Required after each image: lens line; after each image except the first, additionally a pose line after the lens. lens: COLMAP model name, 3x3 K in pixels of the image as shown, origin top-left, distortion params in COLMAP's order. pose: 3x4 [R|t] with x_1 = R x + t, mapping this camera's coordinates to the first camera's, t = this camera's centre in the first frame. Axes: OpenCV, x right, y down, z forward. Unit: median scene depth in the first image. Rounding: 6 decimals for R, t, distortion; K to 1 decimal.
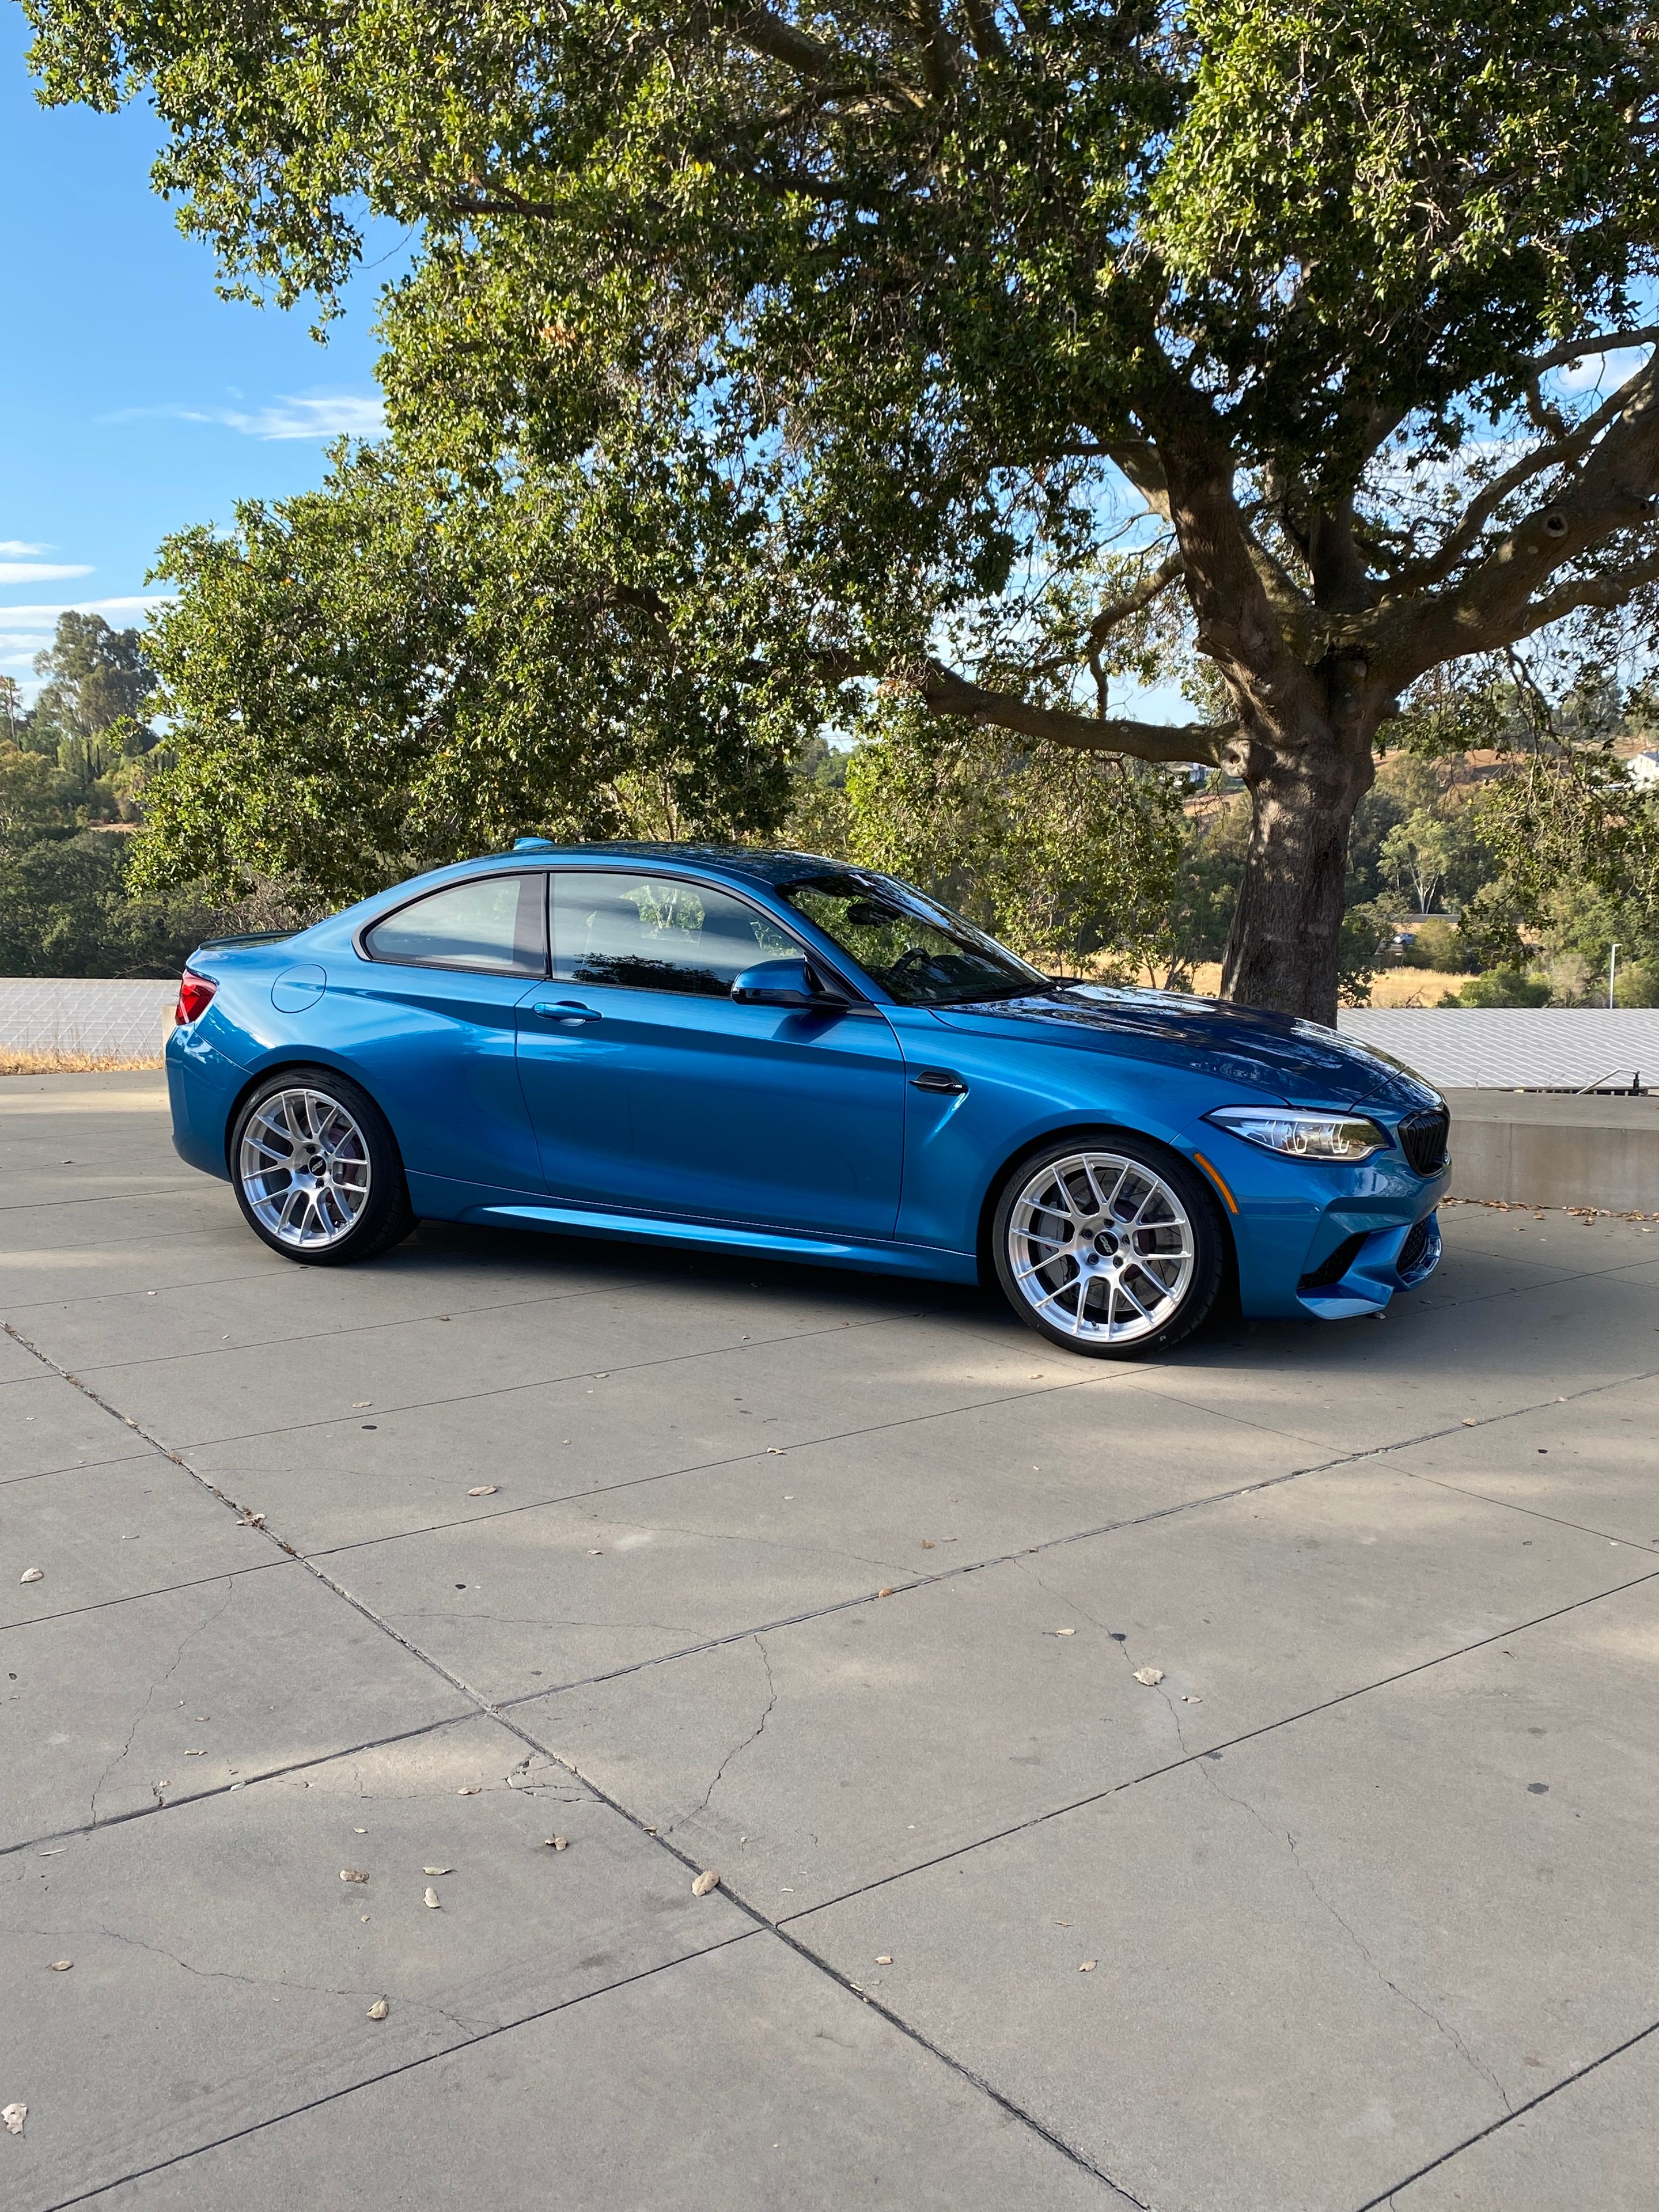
lens RADIAL K [[1994.0, 0, 864.8], [0, 1994.0, 1108.9], [0, 0, 1]] dist [0.172360, -0.483500]
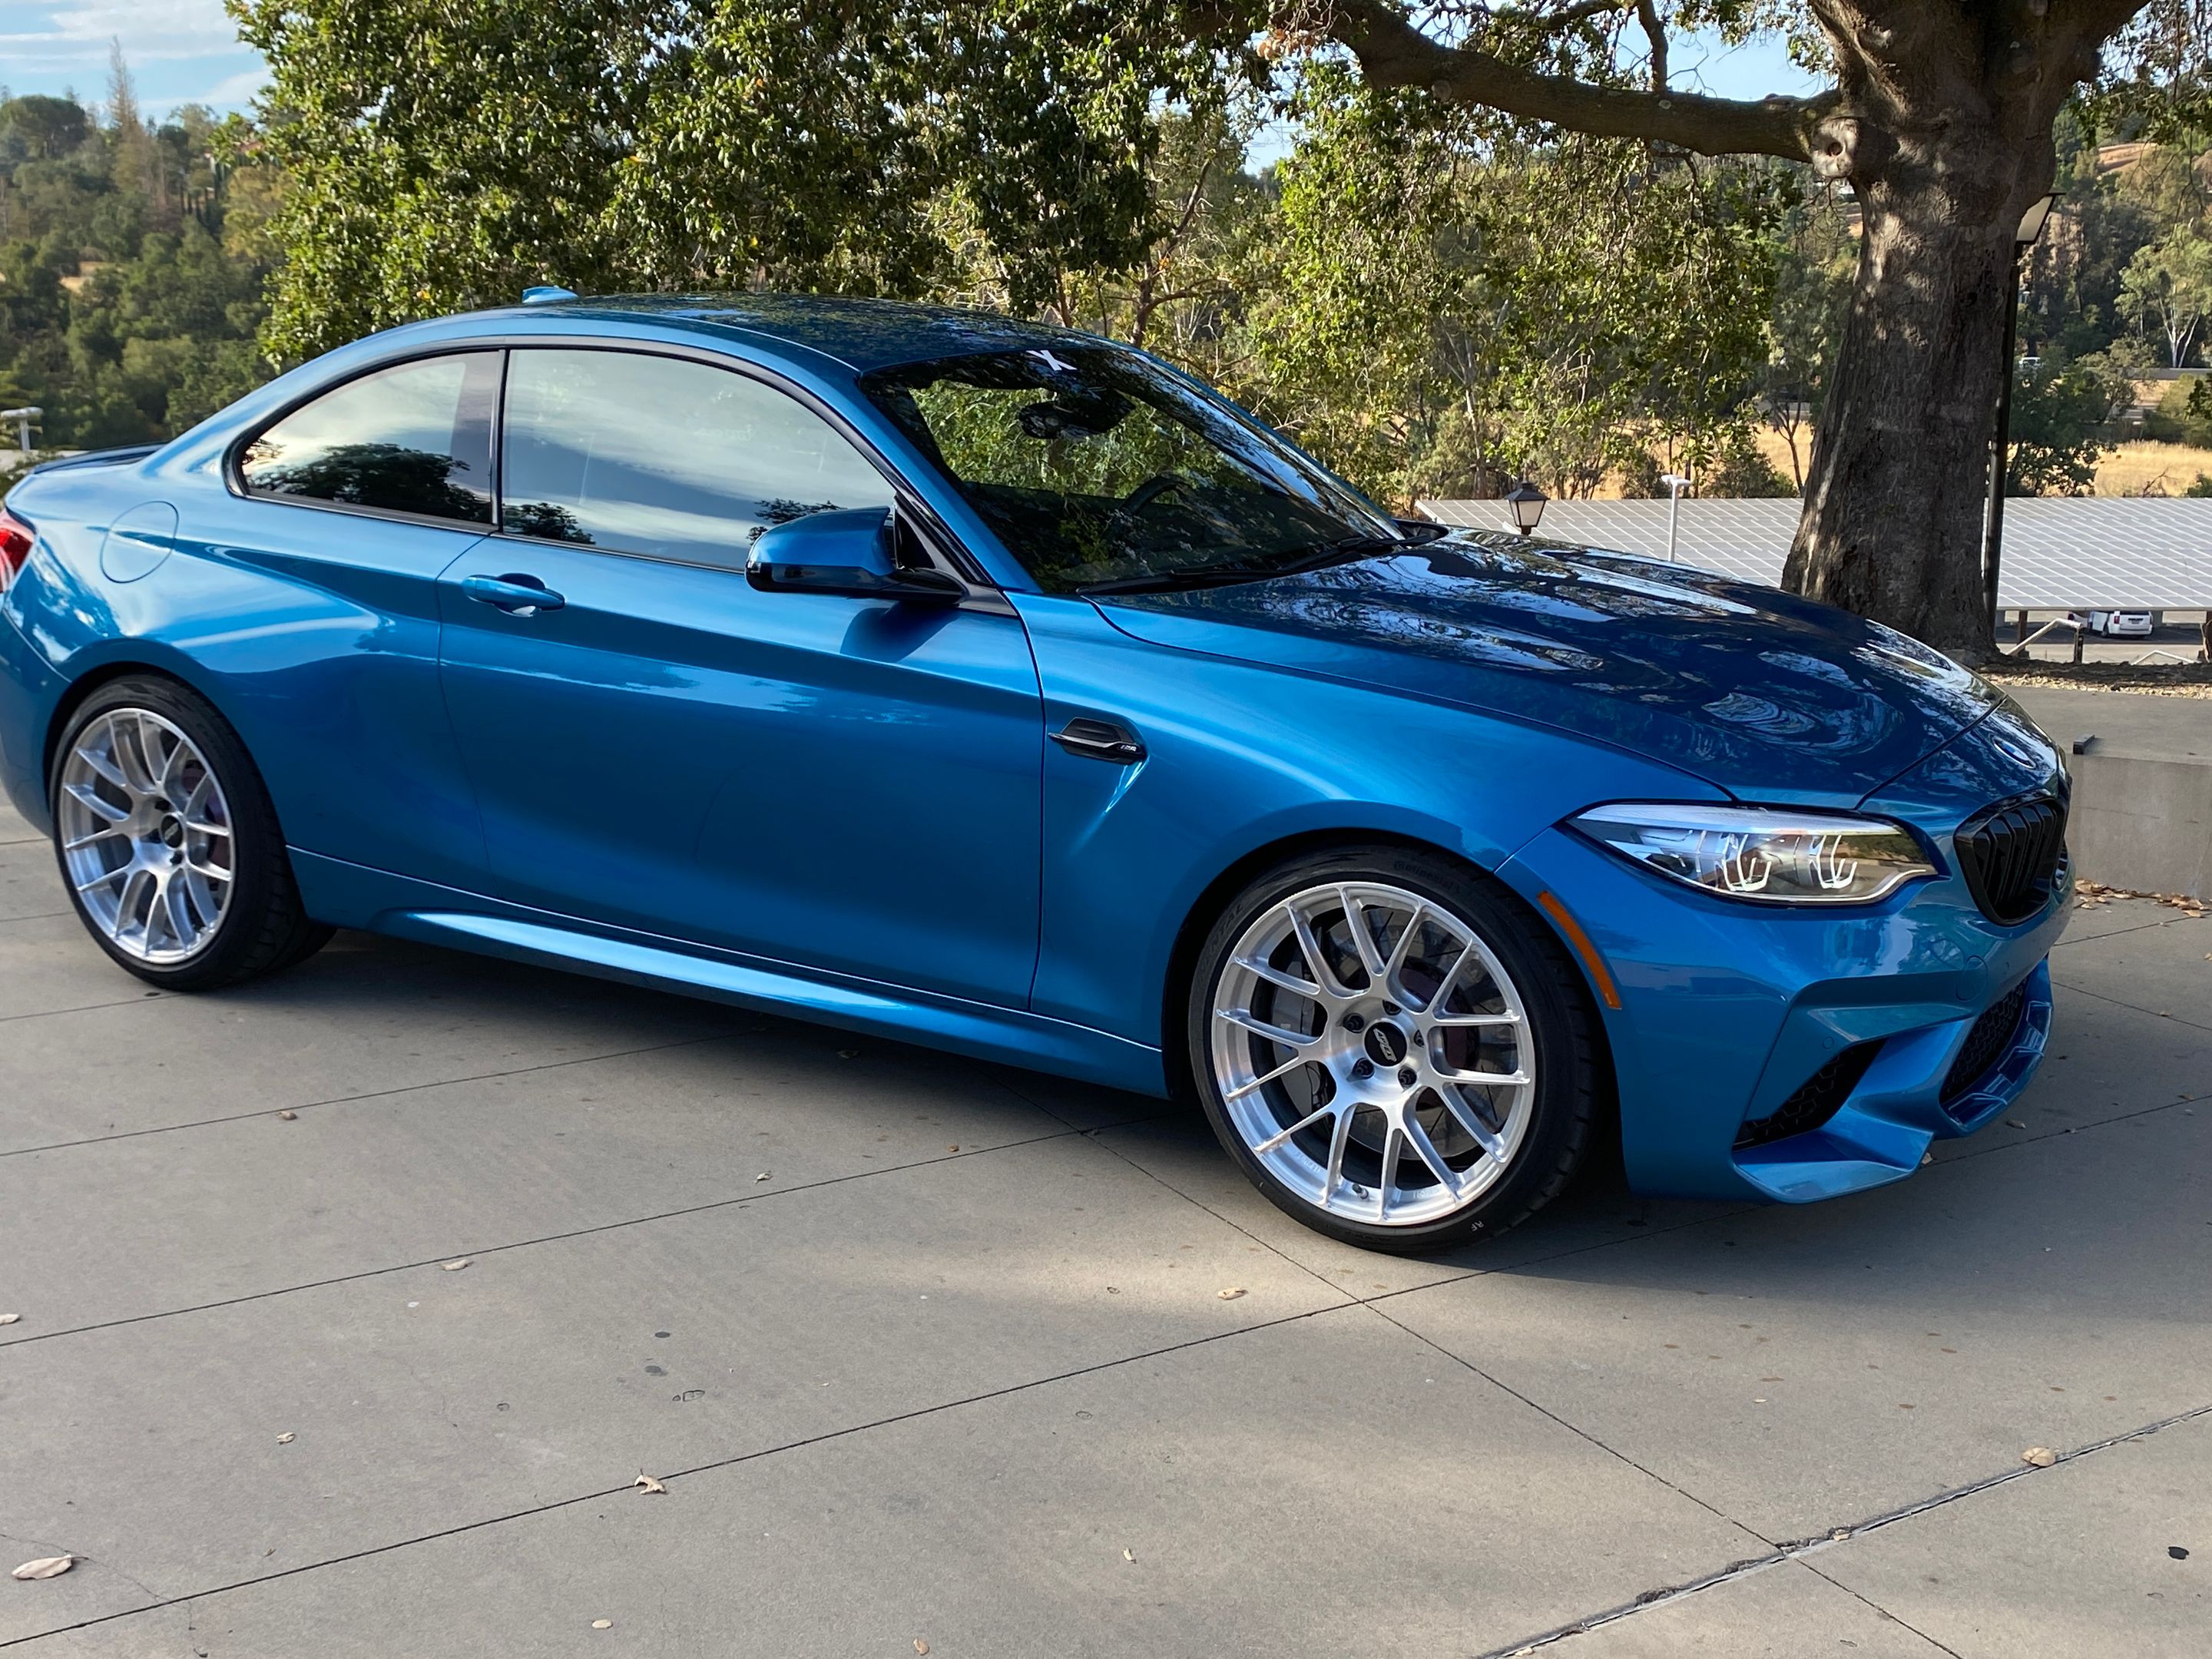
lens RADIAL K [[2459.0, 0, 1104.0], [0, 2459.0, 837.6], [0, 0, 1]] dist [0.149674, -0.407570]
pose [[0.991051, 0.022367, -0.131600, 0.113042], [-0.010382, 0.995791, 0.091063, -0.042528], [0.133083, -0.088881, 0.987111, 0.281607]]
